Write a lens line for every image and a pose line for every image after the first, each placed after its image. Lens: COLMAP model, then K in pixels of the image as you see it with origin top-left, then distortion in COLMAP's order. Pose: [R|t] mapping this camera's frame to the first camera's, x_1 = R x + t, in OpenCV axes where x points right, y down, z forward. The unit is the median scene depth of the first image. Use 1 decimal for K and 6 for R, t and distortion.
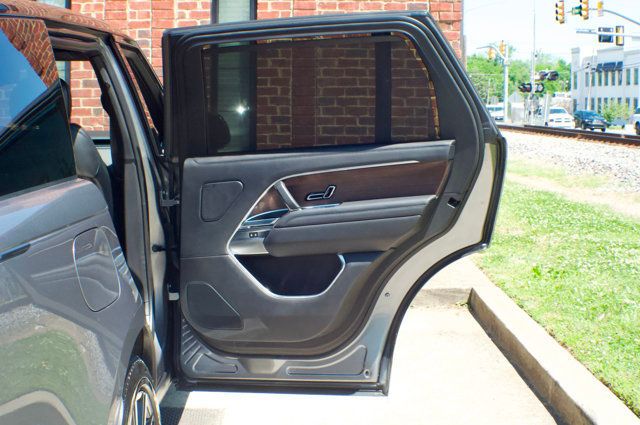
lens RADIAL K [[1003.1, 0, 319.5], [0, 1003.1, 214.2], [0, 0, 1]] dist [-0.286458, 0.000000]
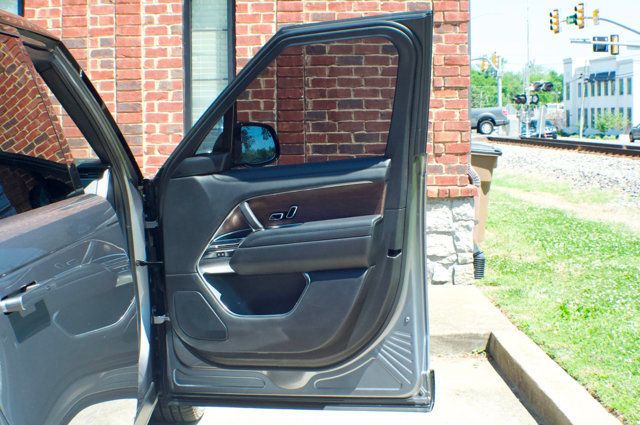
lens RADIAL K [[1003.1, 0, 319.4], [0, 1003.1, 214.0], [0, 0, 1]] dist [-0.286458, 0.000000]
pose [[0.999846, -0.016180, 0.006823, 0.002152], [0.016284, 0.999750, -0.015346, -0.013723], [-0.006573, 0.015455, 0.999859, 0.126385]]
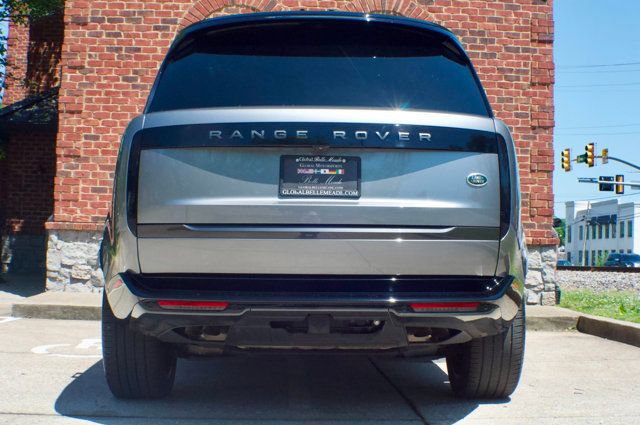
lens RADIAL K [[1003.1, 0, 324.8], [0, 1003.1, 211.7], [0, 0, 1]] dist [-0.286458, 0.000000]
pose [[0.999660, 0.021291, 0.015073, -0.173540], [-0.018655, 0.987349, -0.157461, 0.122982], [-0.018235, 0.157126, 0.987410, -0.255116]]
